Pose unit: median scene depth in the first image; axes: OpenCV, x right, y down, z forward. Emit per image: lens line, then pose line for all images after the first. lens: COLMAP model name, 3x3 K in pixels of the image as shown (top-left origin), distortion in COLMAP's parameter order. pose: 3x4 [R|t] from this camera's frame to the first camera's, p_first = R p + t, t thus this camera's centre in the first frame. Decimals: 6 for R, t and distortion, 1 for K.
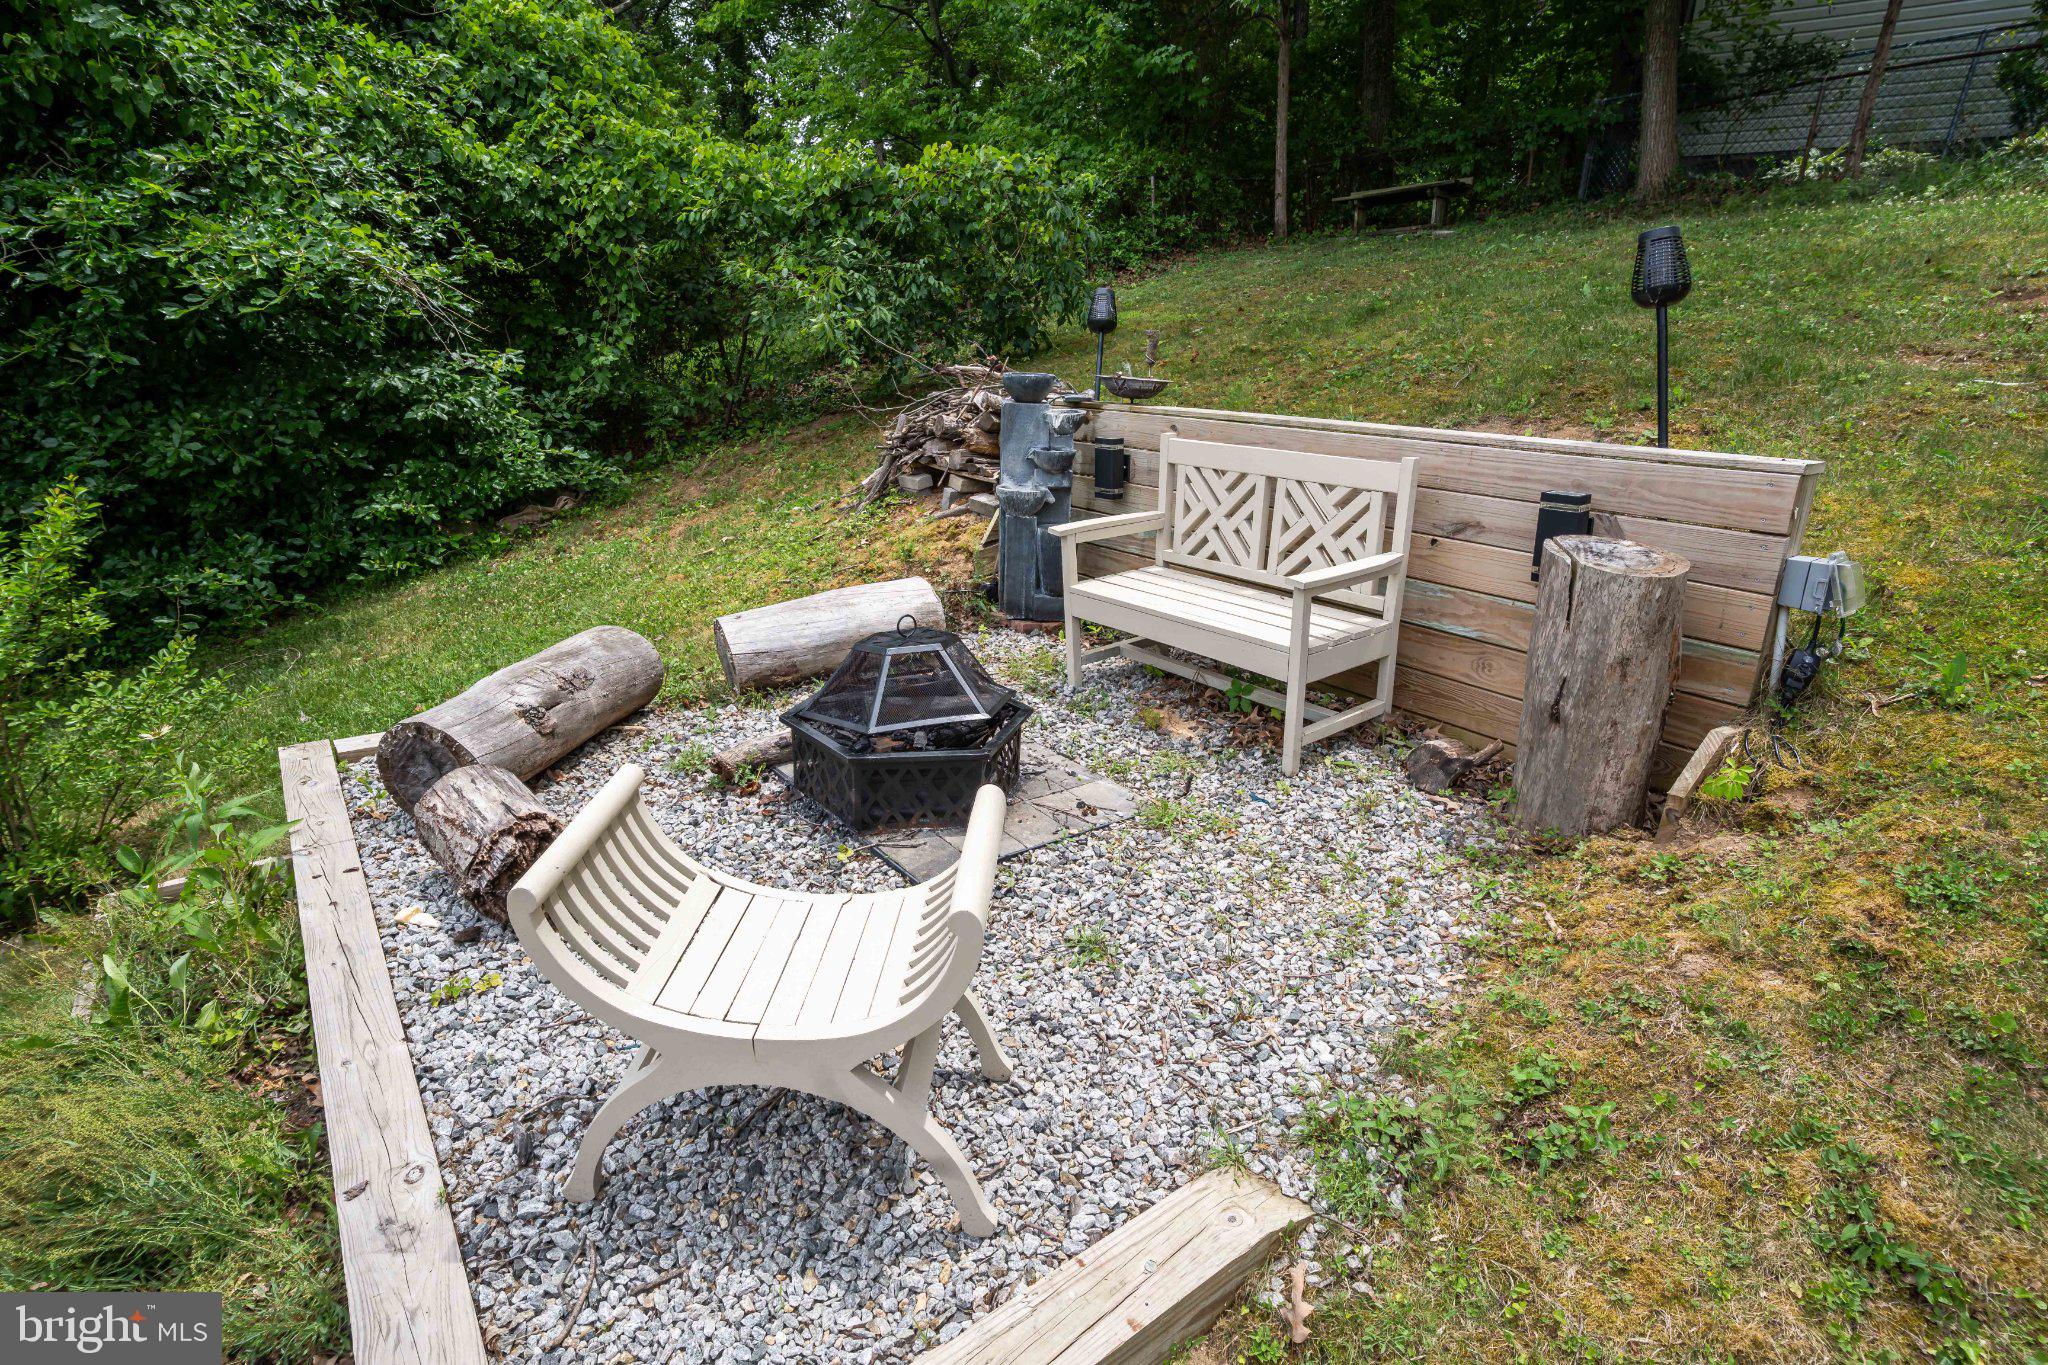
lens RADIAL K [[1059.9, 0, 1034.3], [0, 1059.9, 690.0], [0, 0, 1]] dist [-0.078700, 0.037189]
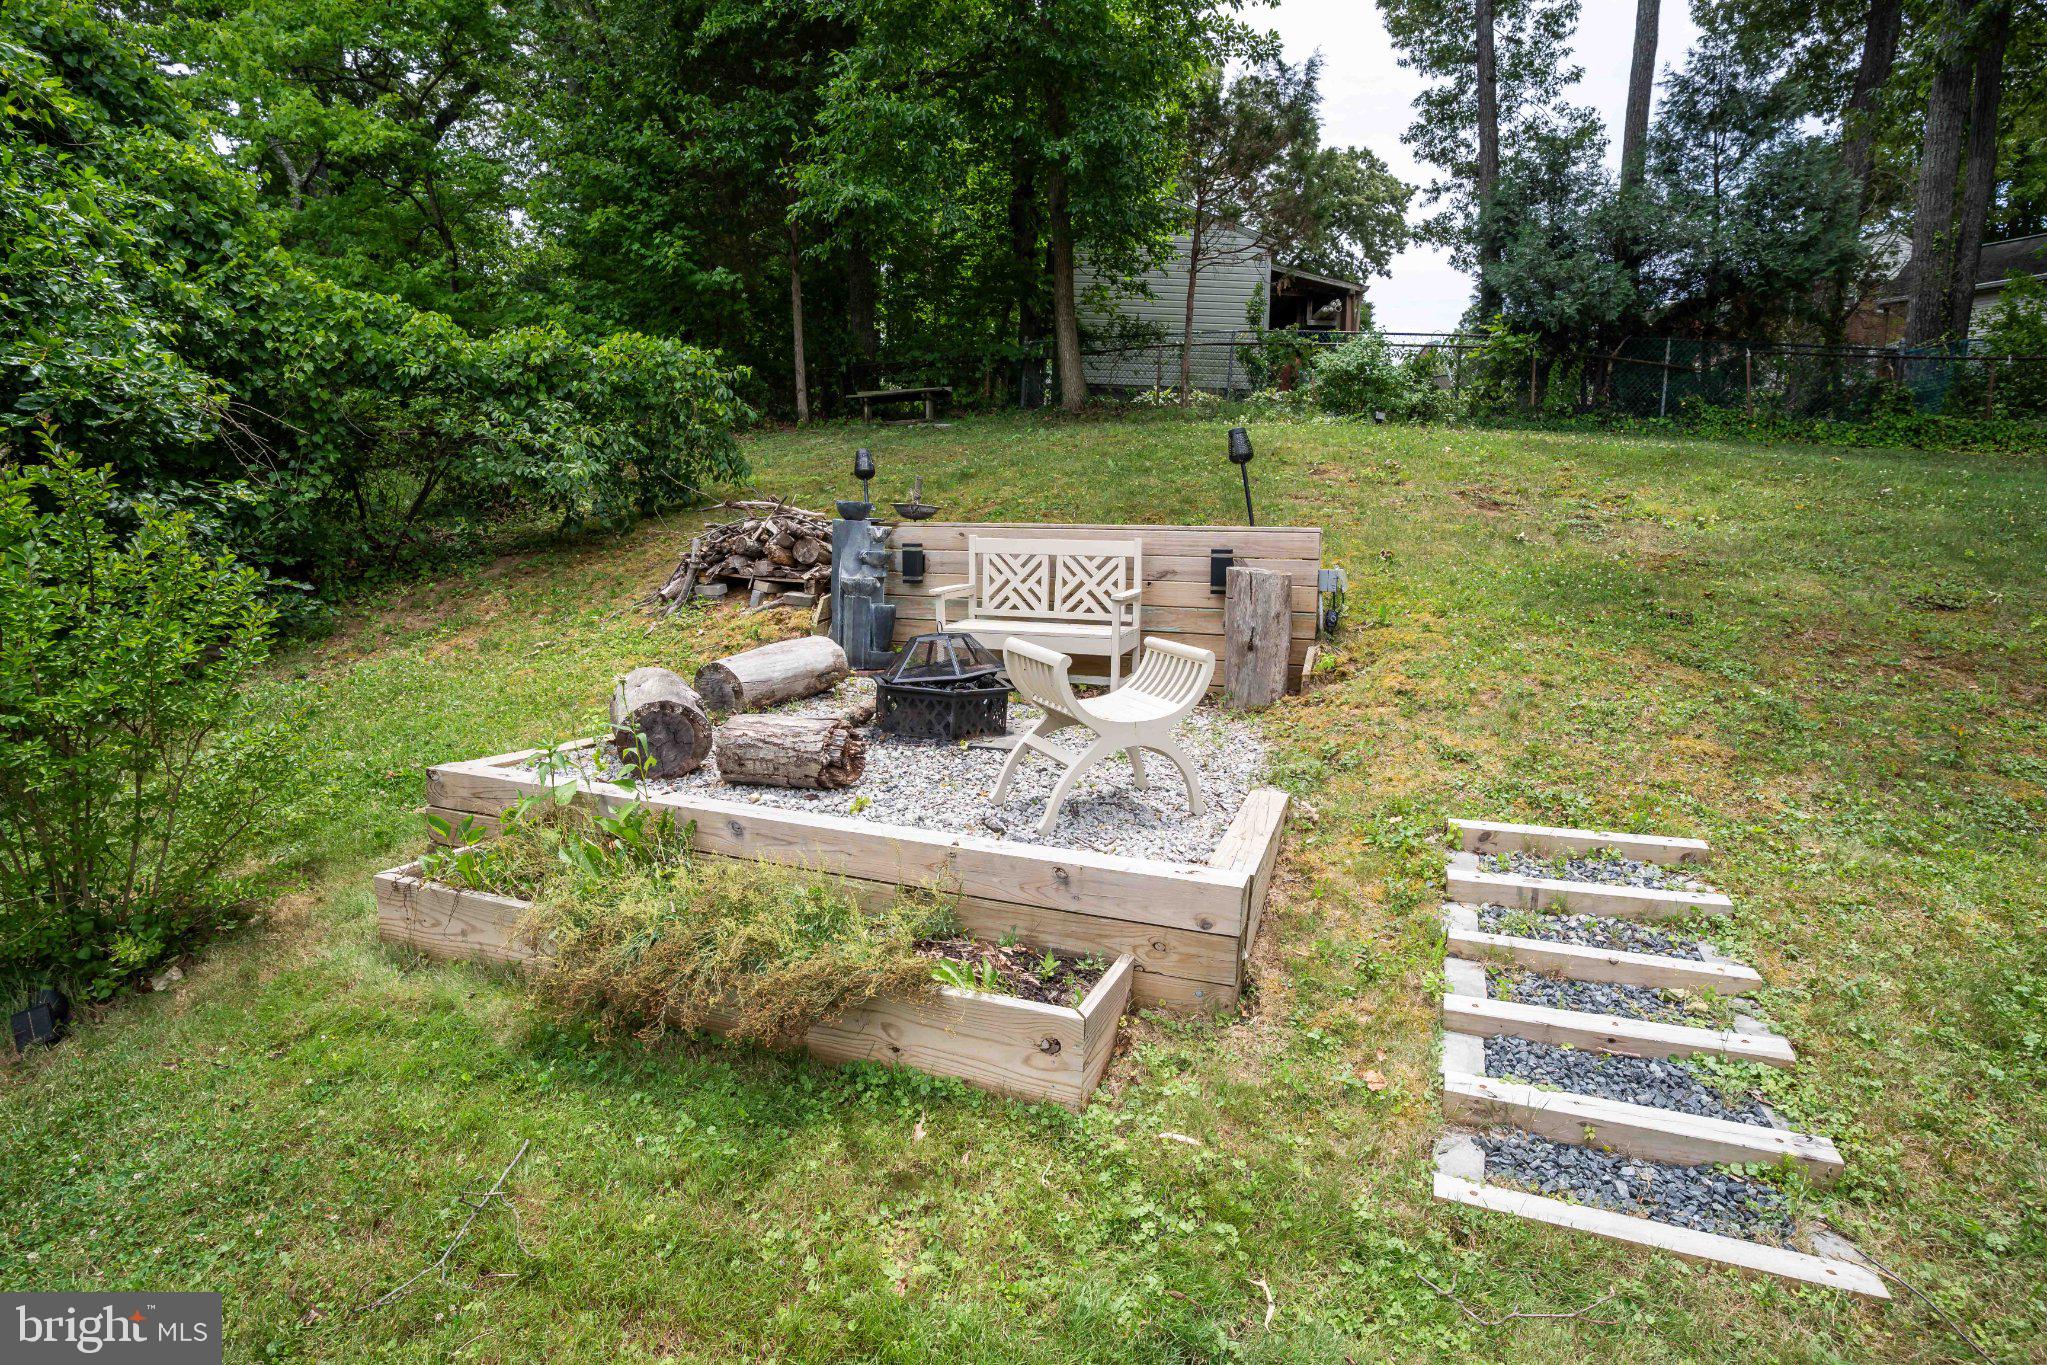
lens RADIAL K [[1059.3, 0, 1033.8], [0, 1059.3, 690.0], [0, 0, 1]] dist [-0.078700, 0.037189]
pose [[0.831259, -0.075902, 0.550679, -0.725128], [0.165490, 0.979507, -0.114801, 0.195129], [-0.530681, 0.186561, 0.826785, -0.357572]]
